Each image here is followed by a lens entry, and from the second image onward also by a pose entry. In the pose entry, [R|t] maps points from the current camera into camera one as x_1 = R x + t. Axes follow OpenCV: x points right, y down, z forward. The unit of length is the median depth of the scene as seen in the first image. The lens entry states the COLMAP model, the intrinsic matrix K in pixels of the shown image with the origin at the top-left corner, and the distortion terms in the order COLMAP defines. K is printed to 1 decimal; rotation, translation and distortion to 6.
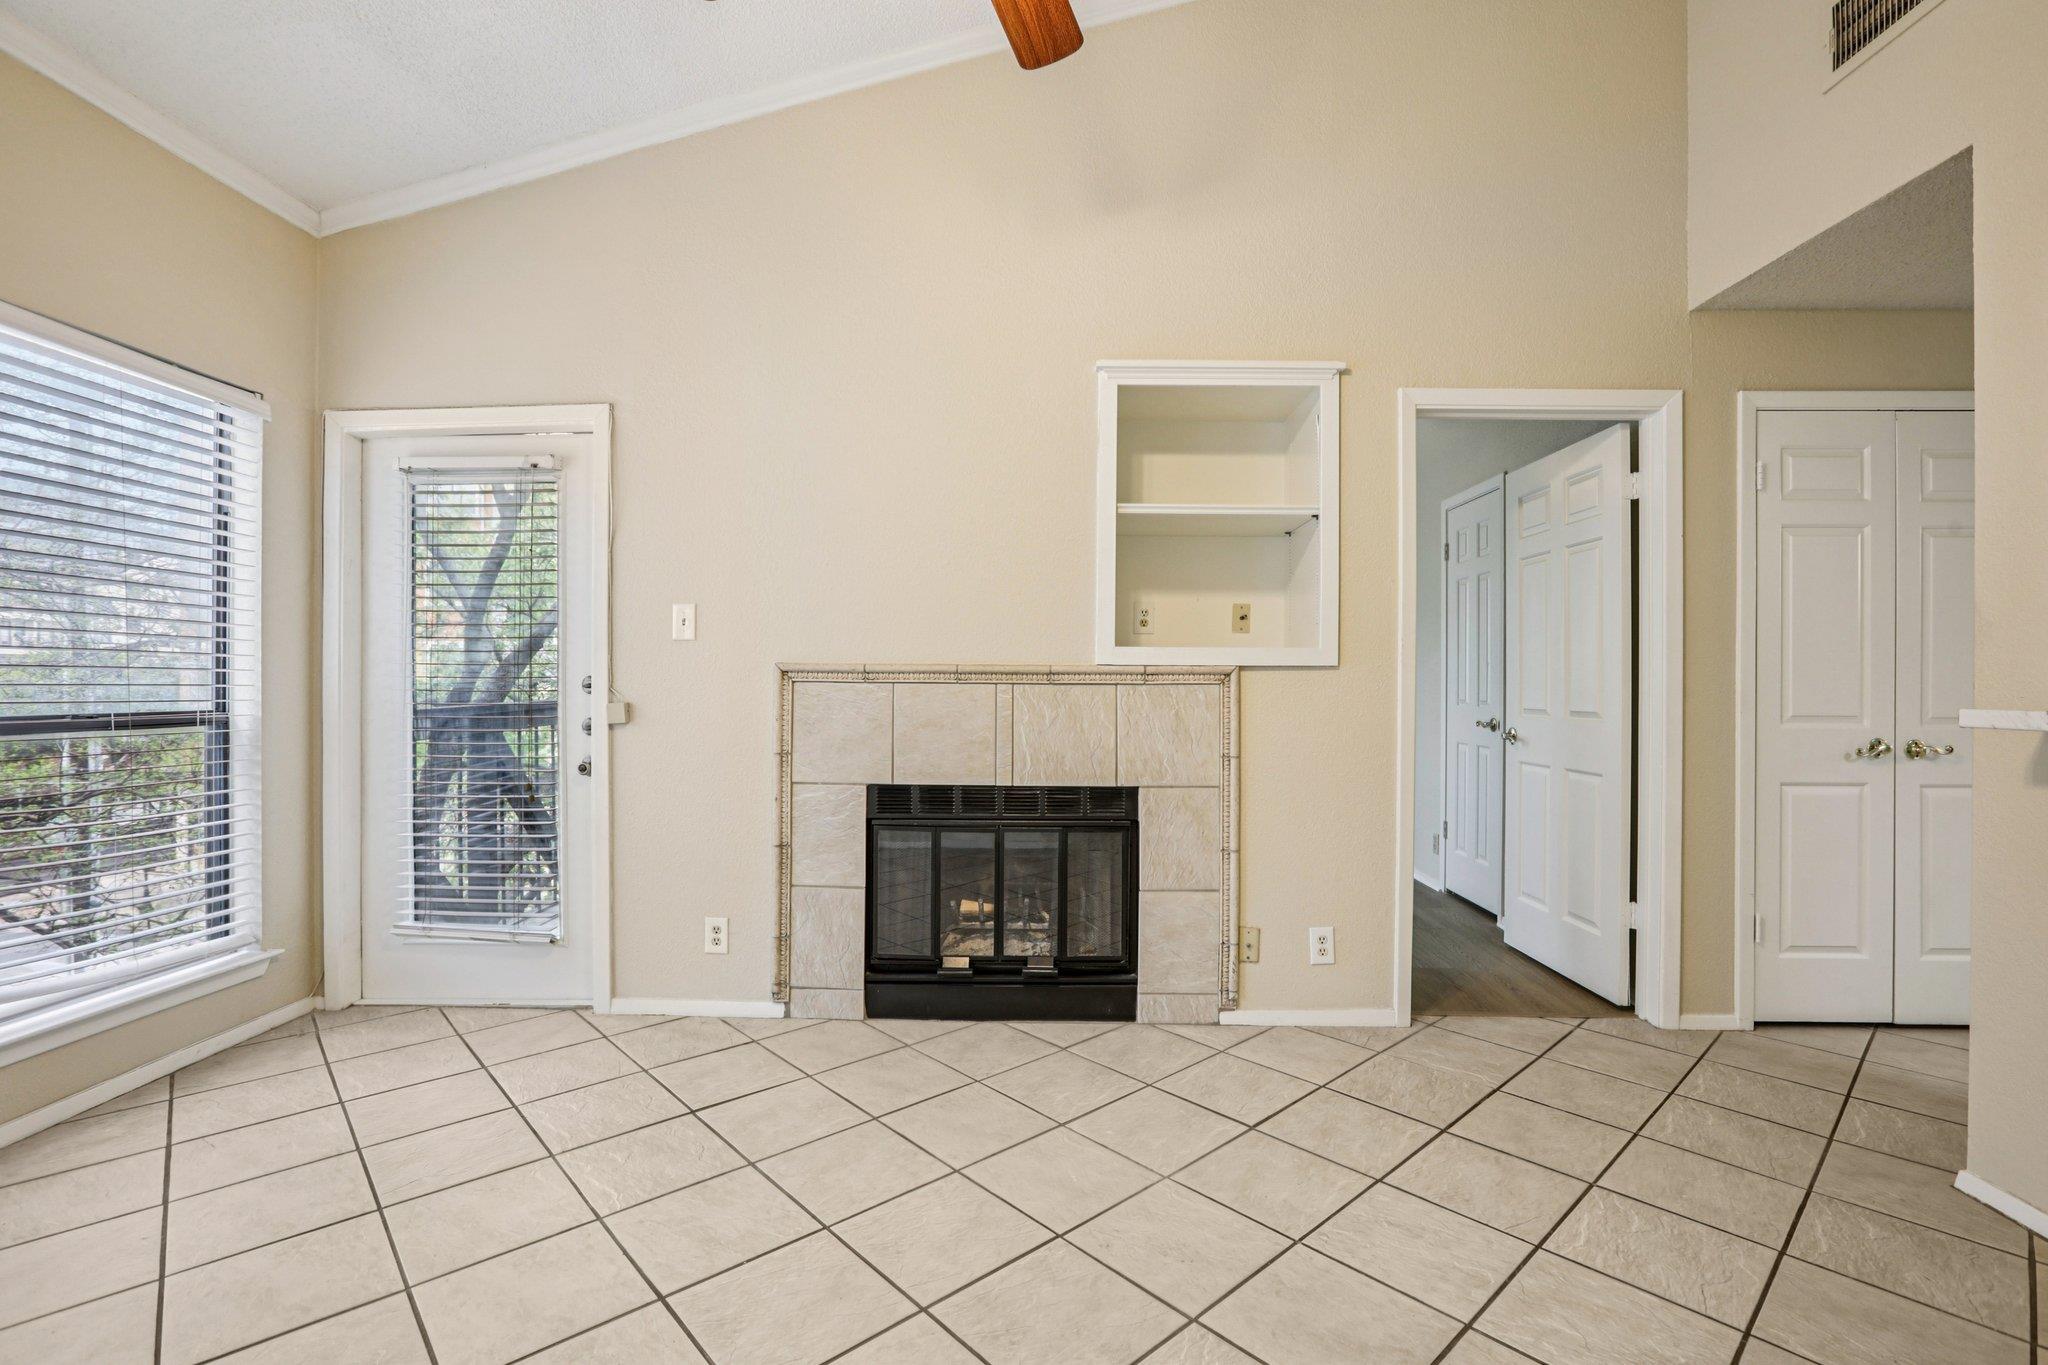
lens RADIAL K [[936.1, 0, 1029.9], [0, 936.1, 682.2], [0, 0, 1]] dist [-0.048066, 0.021025]
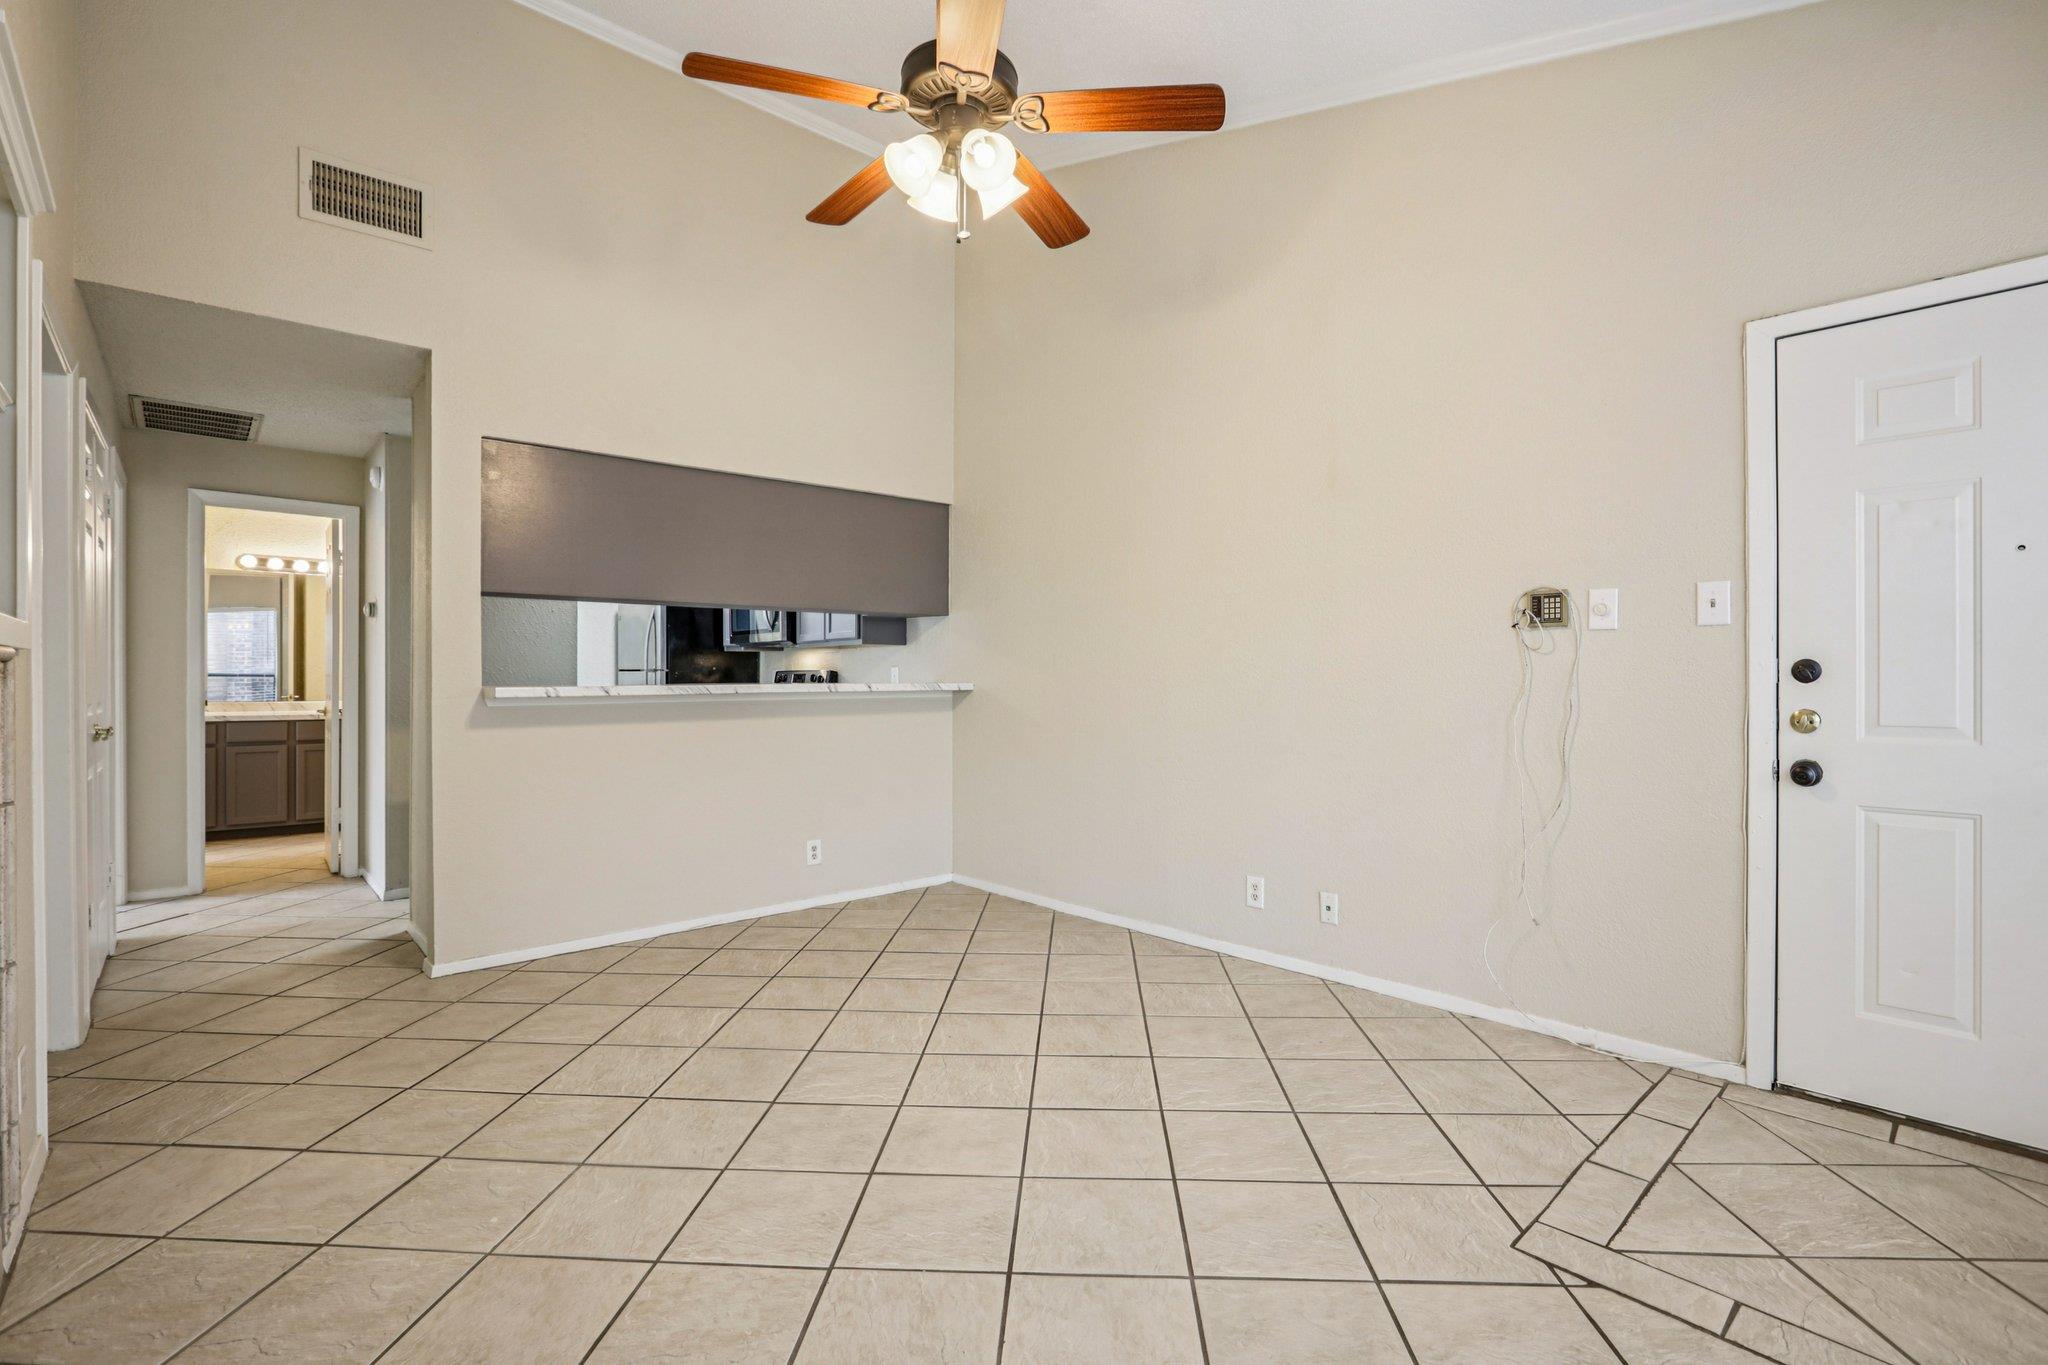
lens RADIAL K [[941.3, 0, 1028.2], [0, 941.3, 679.7], [0, 0, 1]] dist [-0.027542, 0.012338]
pose [[-0.688002, -0.008108, 0.725663, -0.637796], [-0.001206, 0.999949, 0.010029, -0.003084], [-0.725708, 0.006025, -0.687977, 0.928576]]
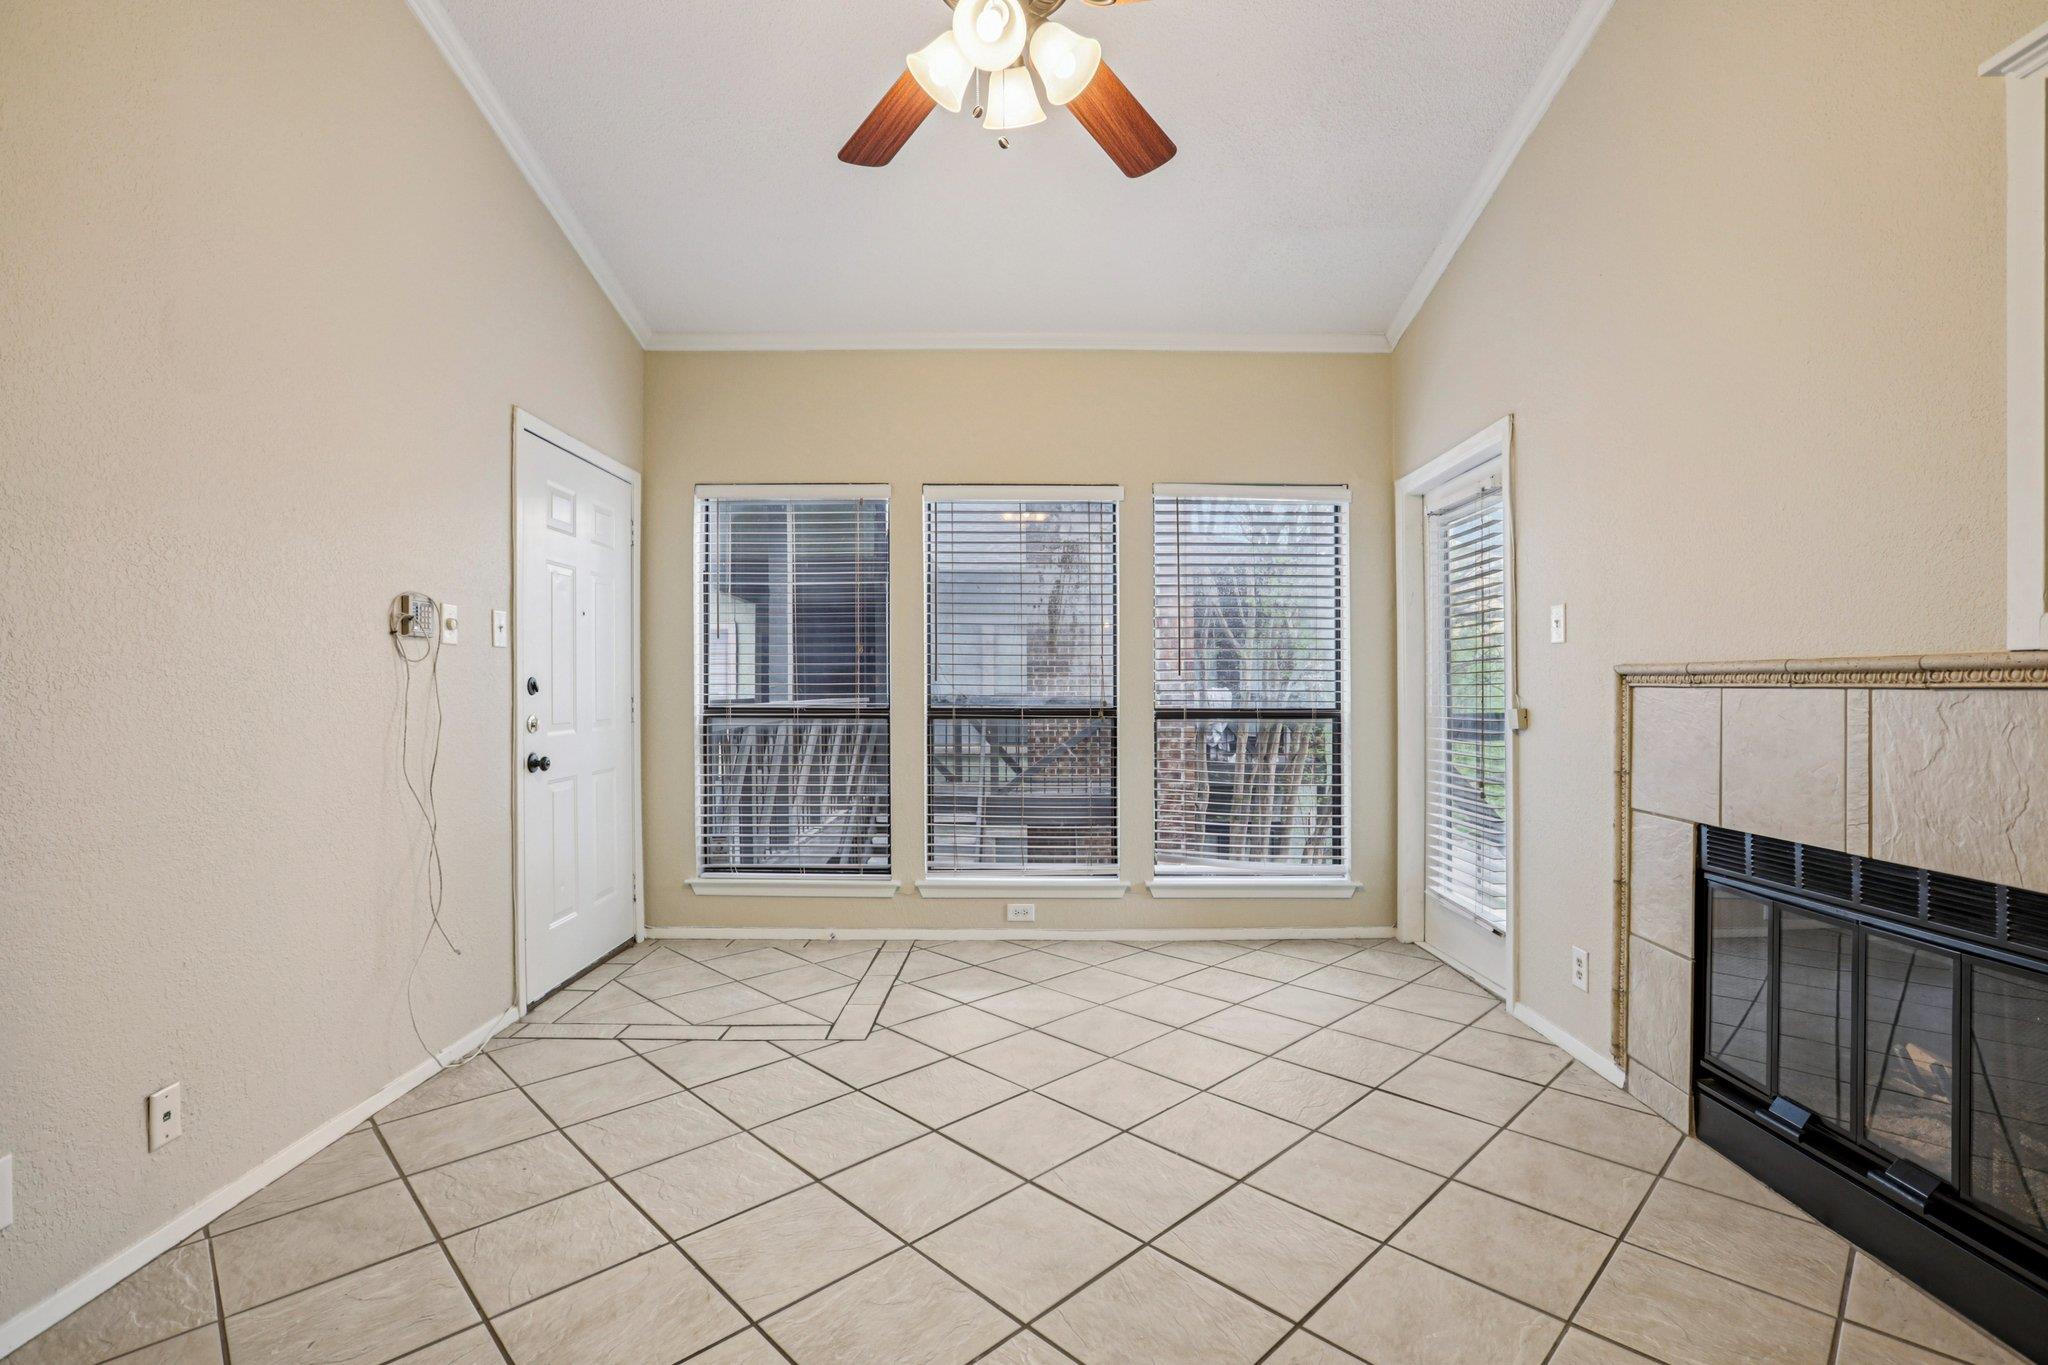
lens RADIAL K [[936.1, 0, 1036.6], [0, 936.1, 687.4], [0, 0, 1]] dist [-0.048066, 0.021025]
pose [[0.034410, -0.004563, -0.999397, 0.547926], [0.001863, 0.999988, -0.004502, 0.002594], [0.999406, -0.001707, 0.034418, 0.447865]]
